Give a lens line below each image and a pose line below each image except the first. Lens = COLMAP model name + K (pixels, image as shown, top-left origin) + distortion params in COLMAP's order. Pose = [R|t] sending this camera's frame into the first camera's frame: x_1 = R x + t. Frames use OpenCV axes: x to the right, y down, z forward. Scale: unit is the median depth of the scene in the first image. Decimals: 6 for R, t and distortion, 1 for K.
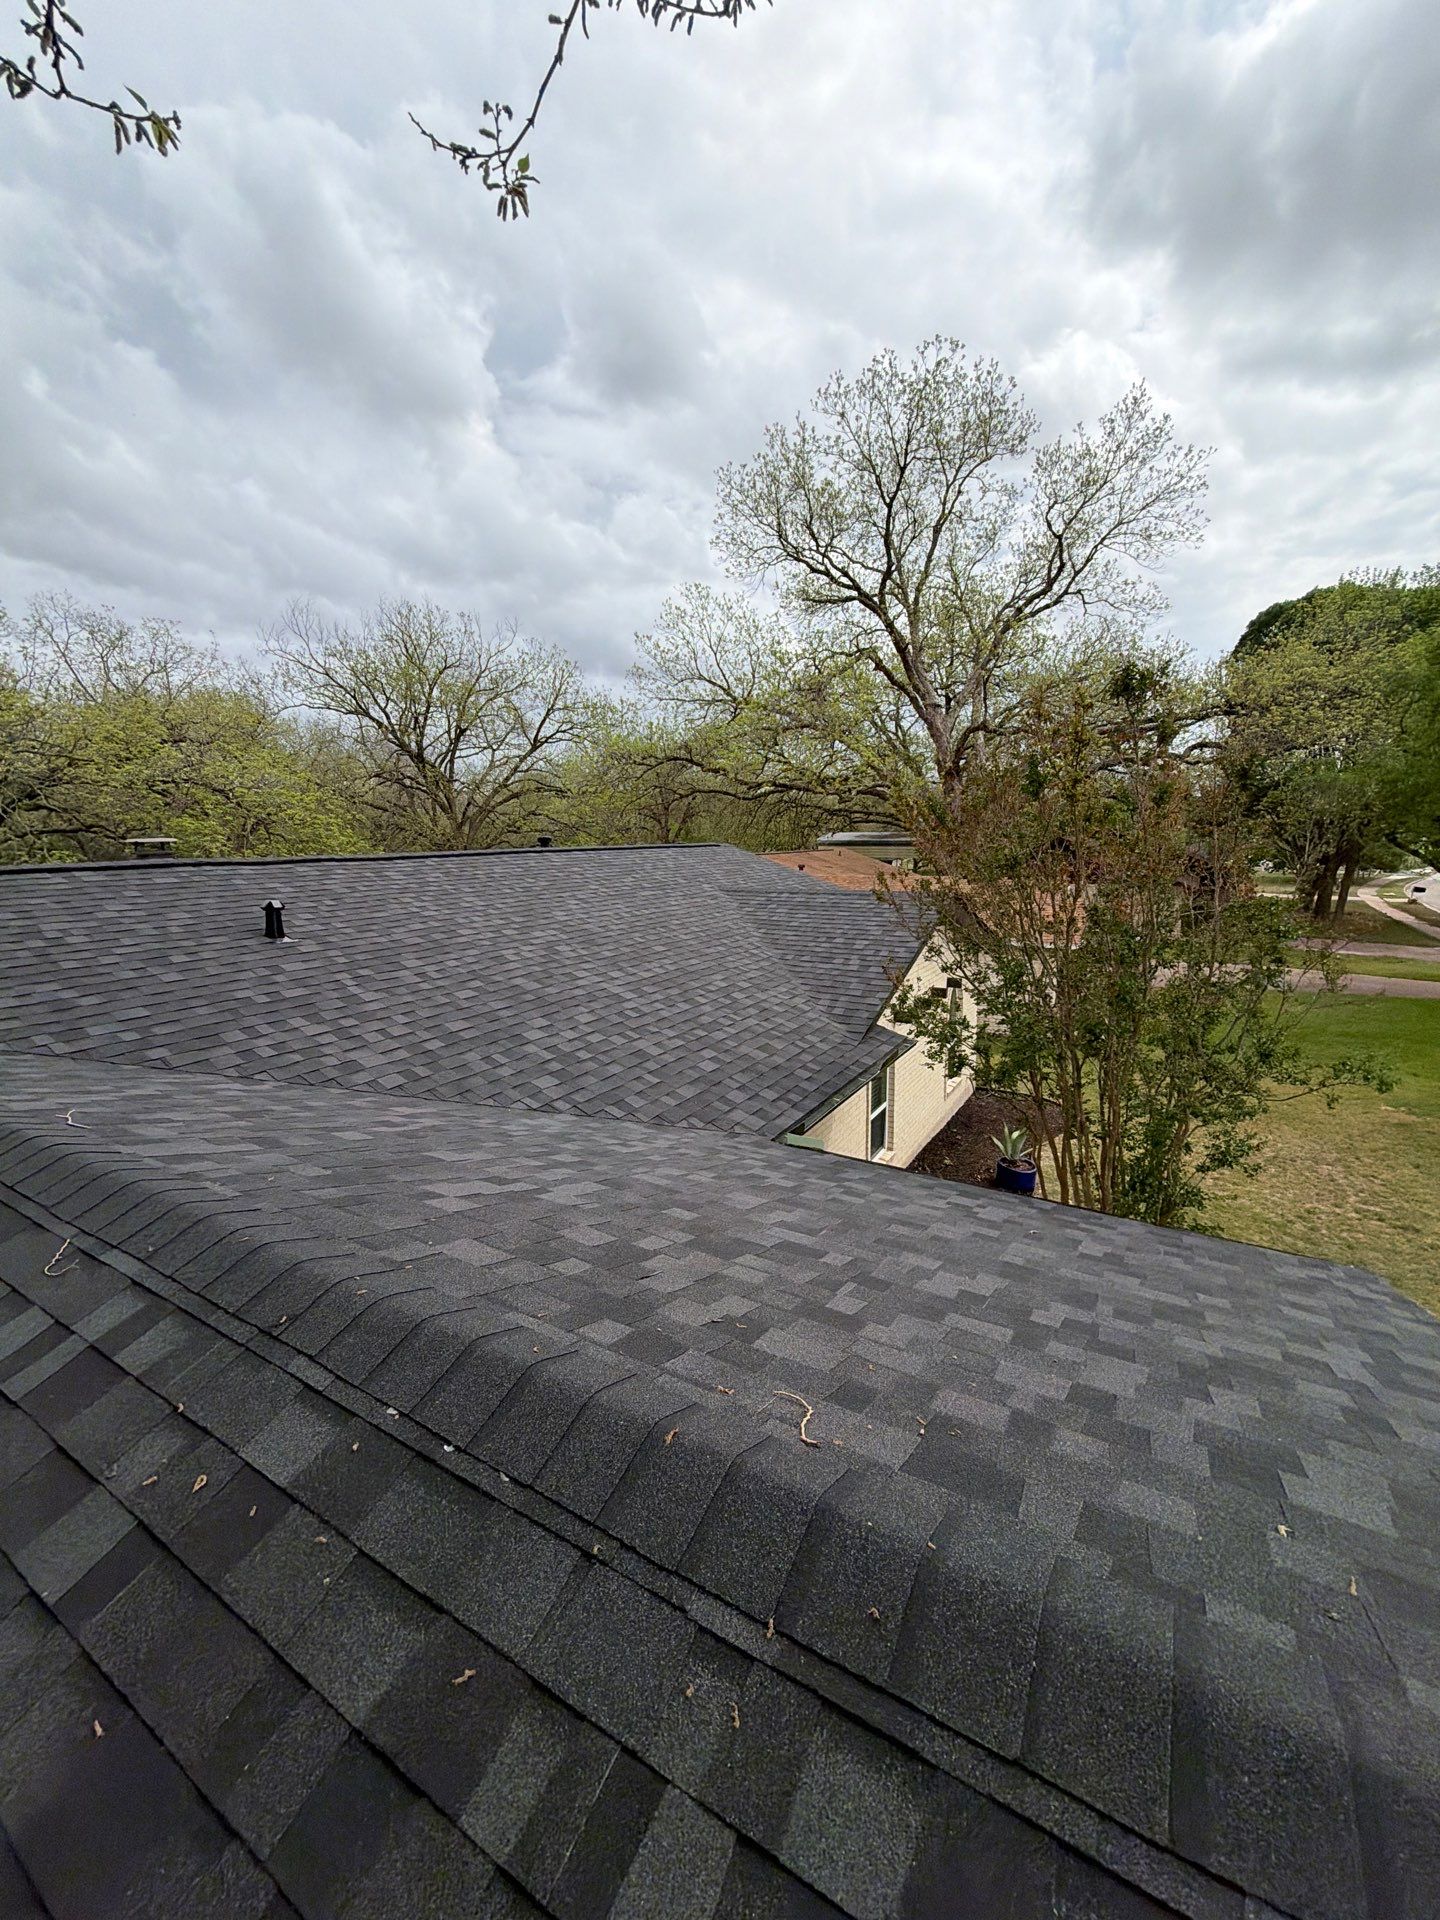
lens RADIAL K [[777.3, 0, 735.1], [0, 777.3, 960.5], [0, 0, 1]] dist [0.001074, 0.000138]
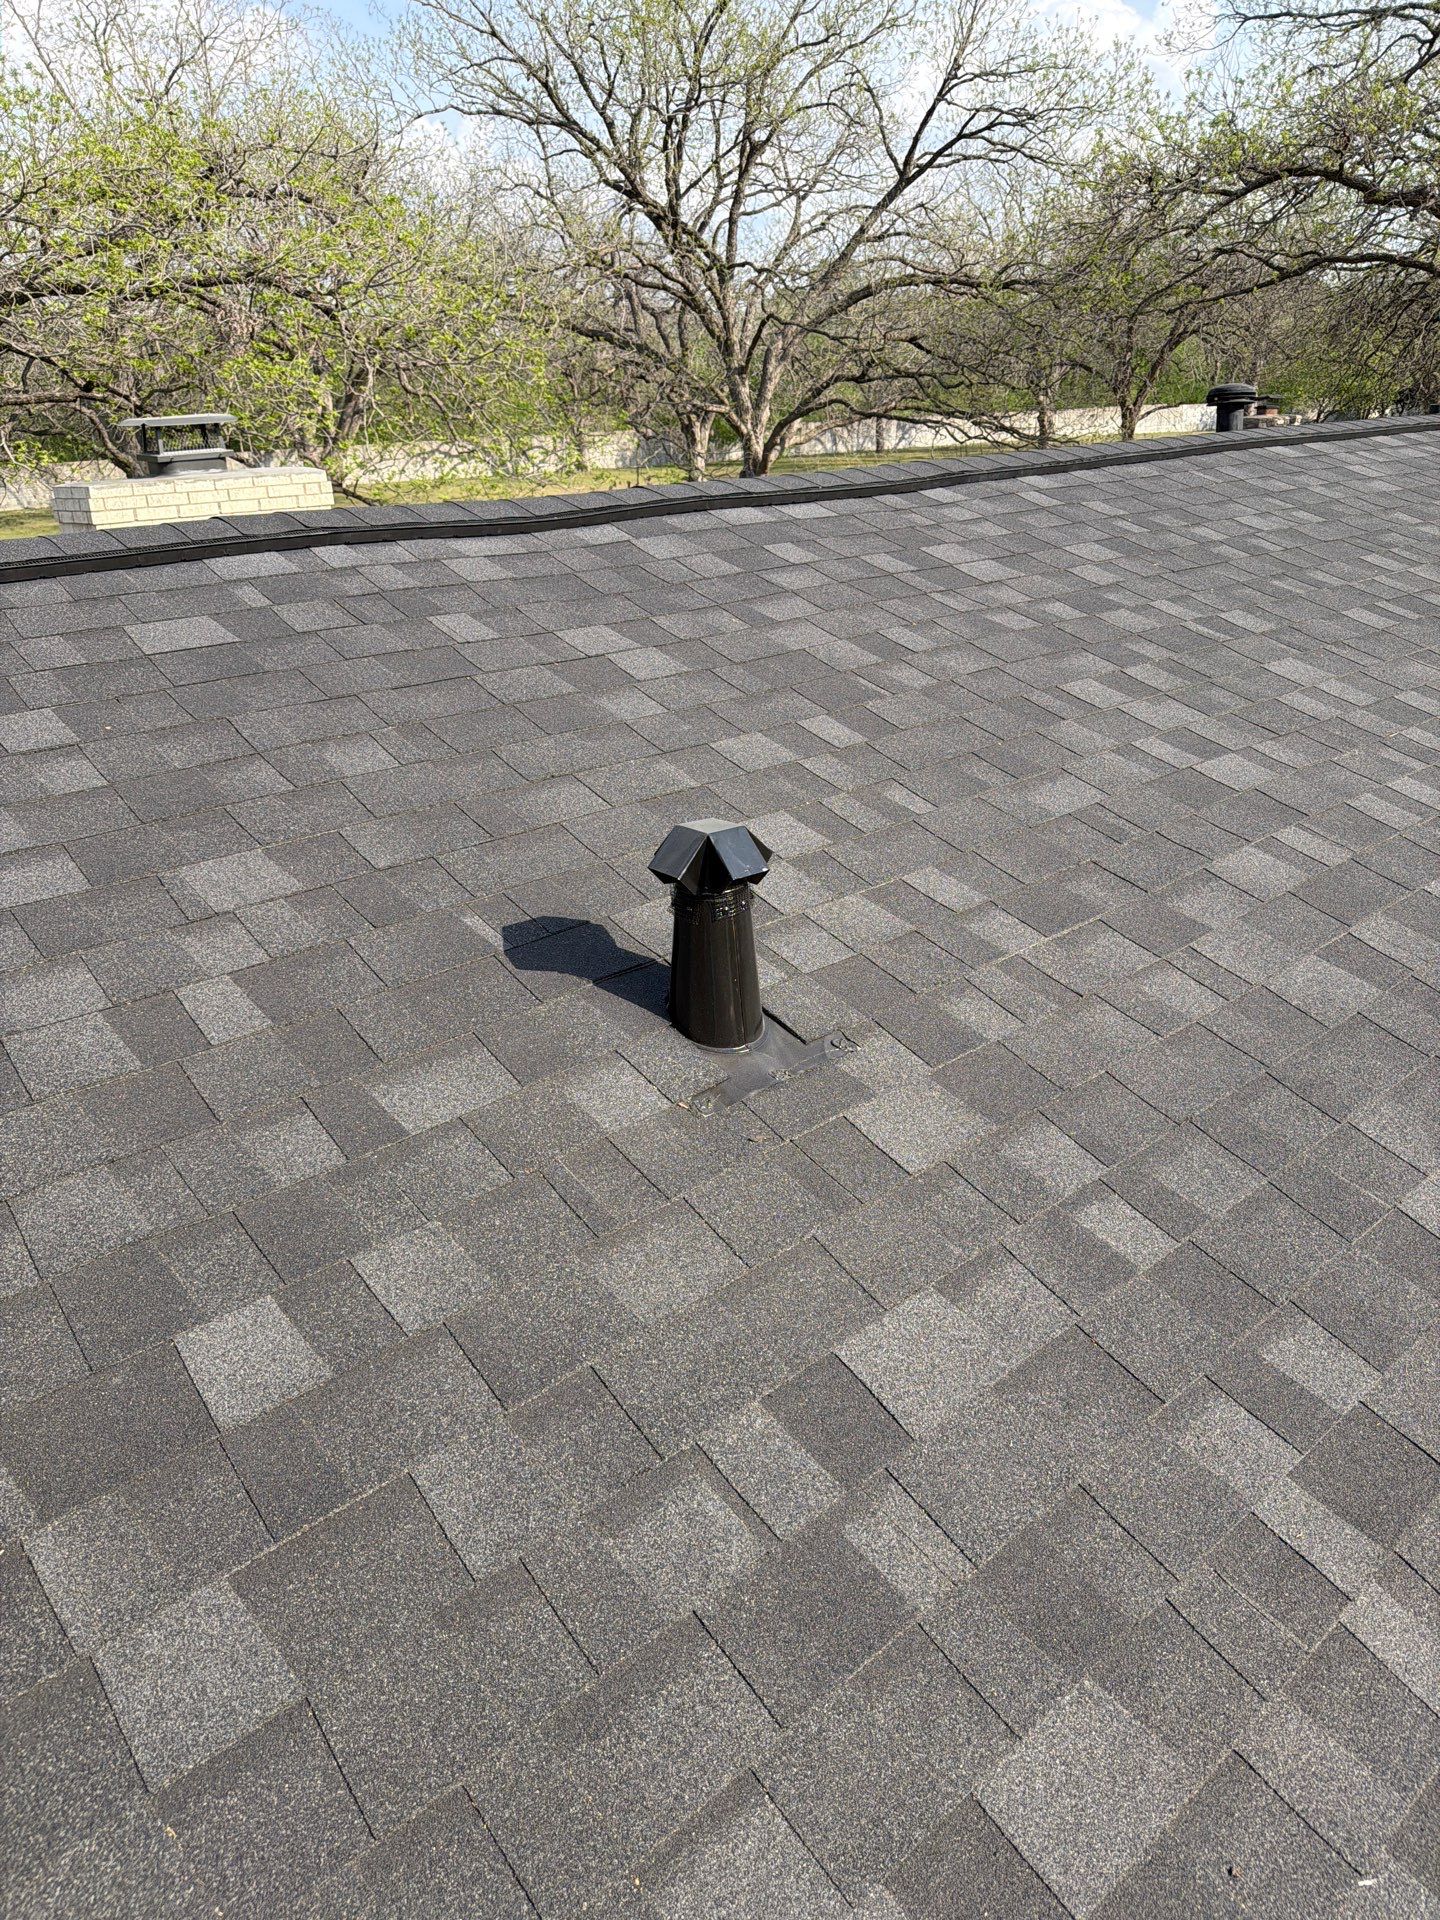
lens RADIAL K [[1371.8, 0, 707.1], [0, 1371.8, 929.9], [0, 0, 1]] dist [0.072559, -0.092885]
pose [[0.951071, 0.091075, -0.295244, -0.129607], [-0.026121, 0.975849, 0.216879, -0.030339], [0.307866, -0.198555, 0.930481, 0.184084]]
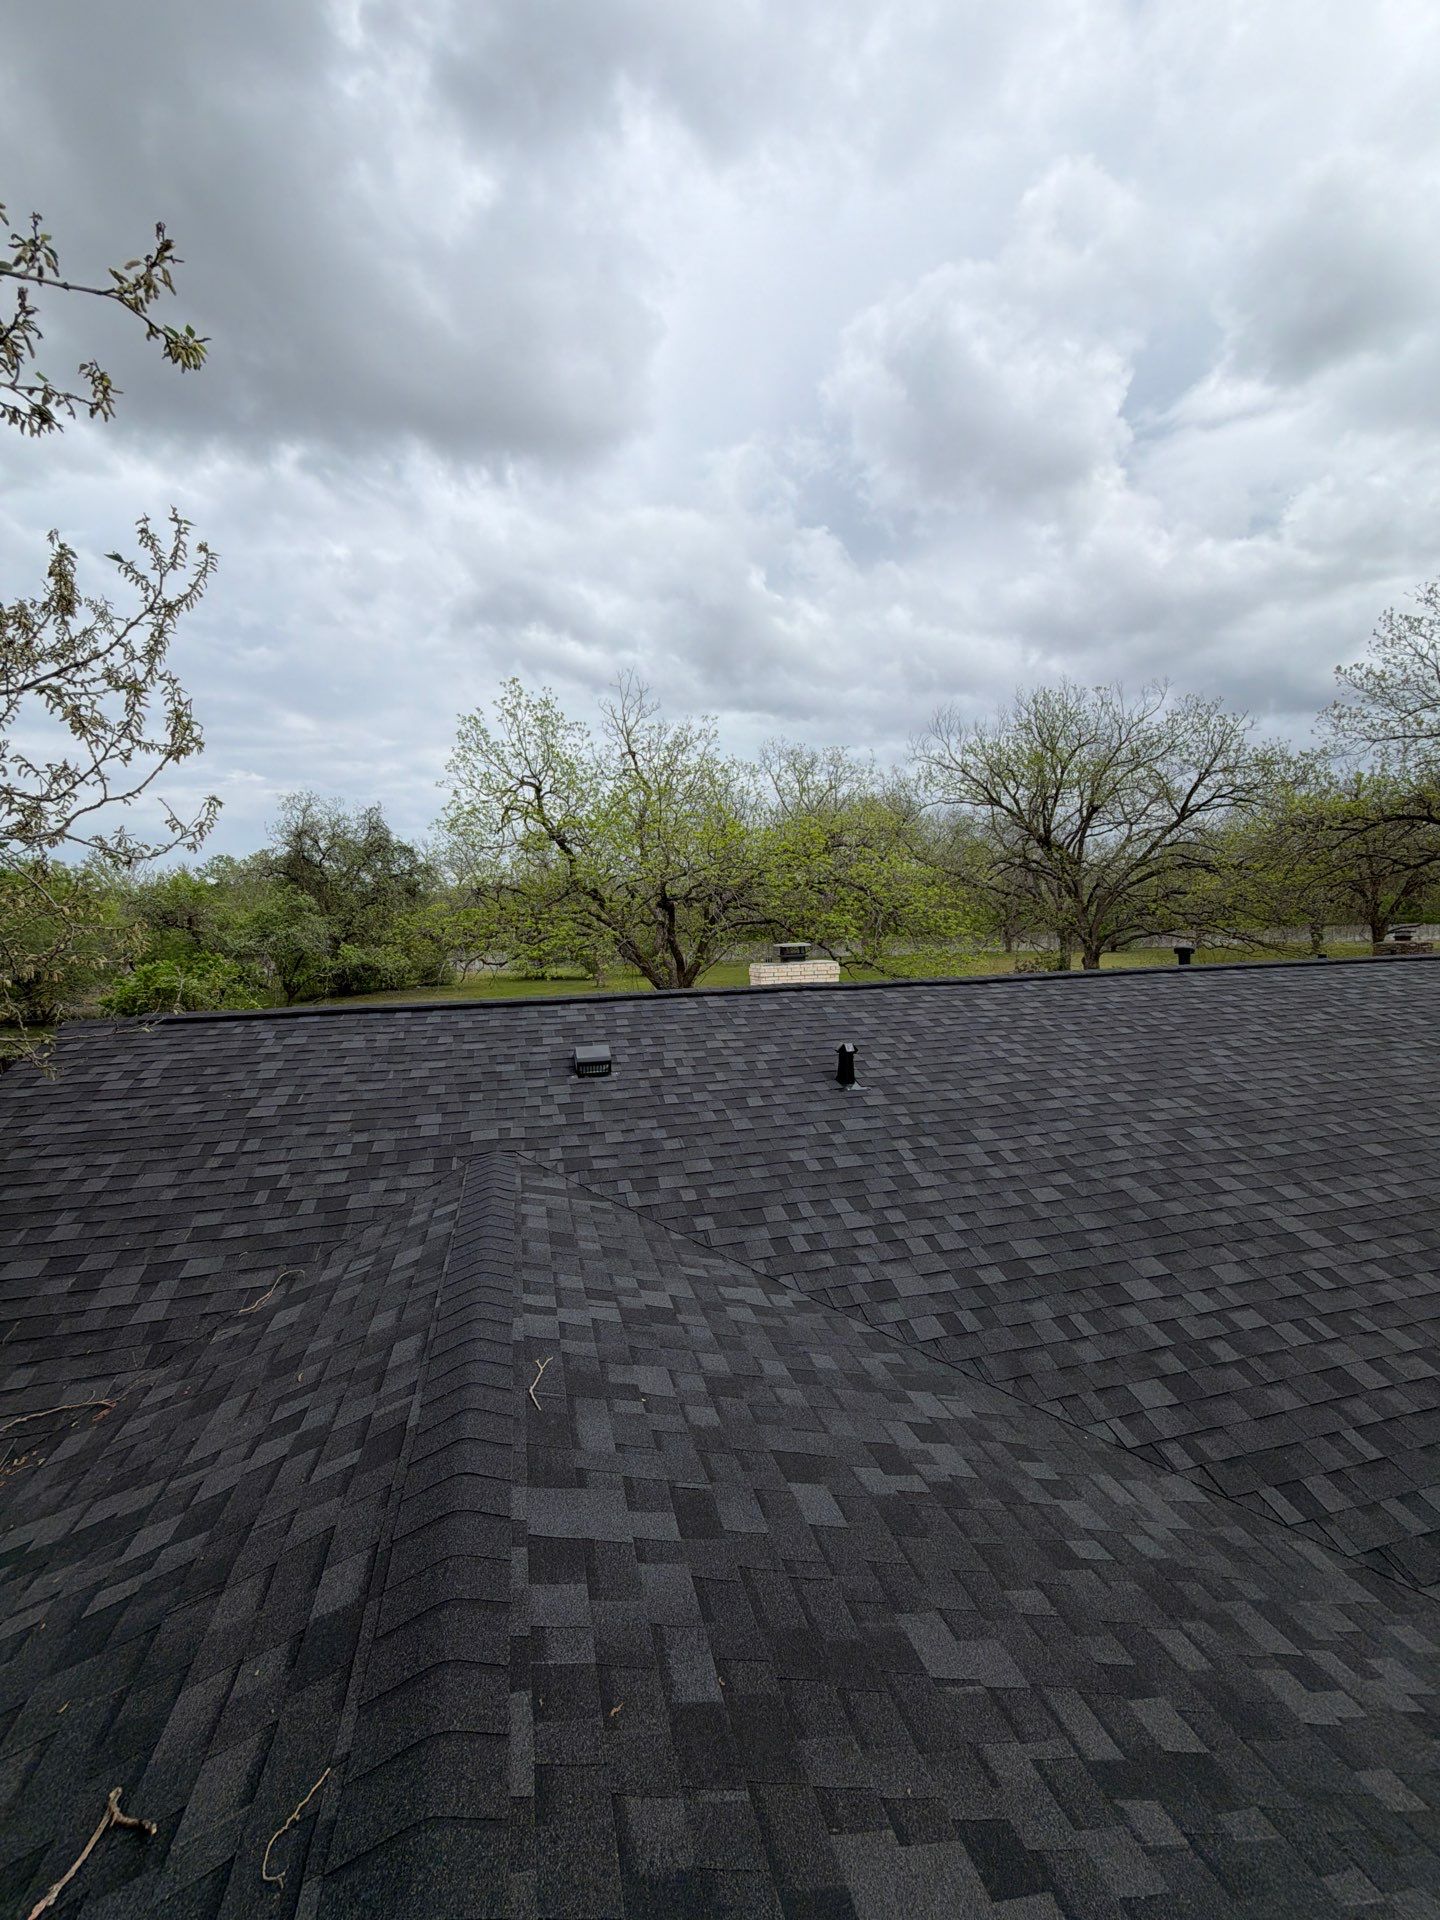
lens RADIAL K [[777.3, 0, 711.3], [0, 777.3, 955.8], [0, 0, 1]] dist [0.001074, 0.000138]
pose [[0.704568, 0.028908, -0.709048, -0.011794], [-0.098452, 0.993489, -0.057326, -0.028673], [0.702774, 0.110197, 0.702827, 0.054137]]
